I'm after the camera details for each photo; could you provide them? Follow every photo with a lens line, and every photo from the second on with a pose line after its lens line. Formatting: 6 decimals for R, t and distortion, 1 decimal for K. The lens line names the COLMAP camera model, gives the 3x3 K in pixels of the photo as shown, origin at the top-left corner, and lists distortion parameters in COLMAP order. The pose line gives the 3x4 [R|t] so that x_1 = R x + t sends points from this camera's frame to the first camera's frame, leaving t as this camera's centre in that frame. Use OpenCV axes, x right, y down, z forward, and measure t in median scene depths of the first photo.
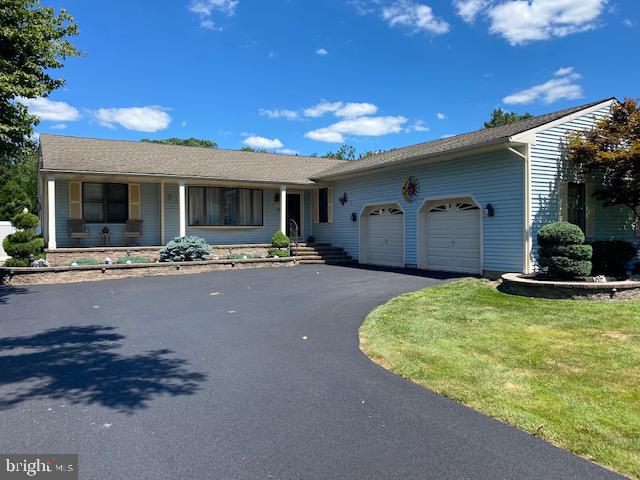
lens RADIAL K [[483.9, 0, 319.8], [0, 483.9, 231.0], [0, 0, 1]] dist [0.086175, -0.144197]
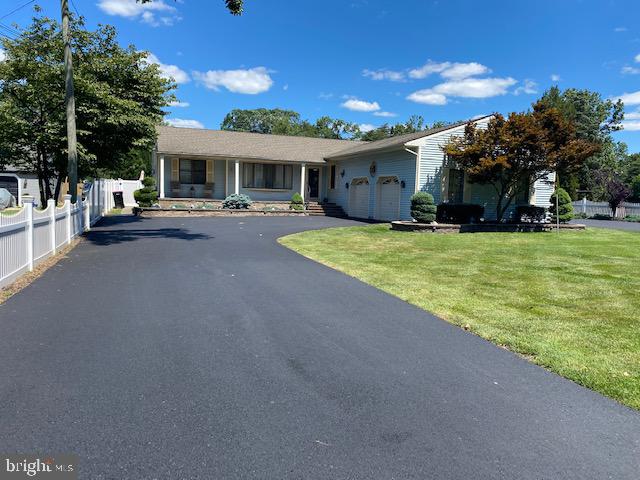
lens RADIAL K [[483.9, 0, 319.8], [0, 483.9, 231.0], [0, 0, 1]] dist [0.086175, -0.144197]
pose [[0.982963, 0.049761, -0.176938, 0.286912], [-0.037215, 0.996598, 0.073536, 0.004432], [0.179996, -0.065698, 0.981471, -0.549954]]
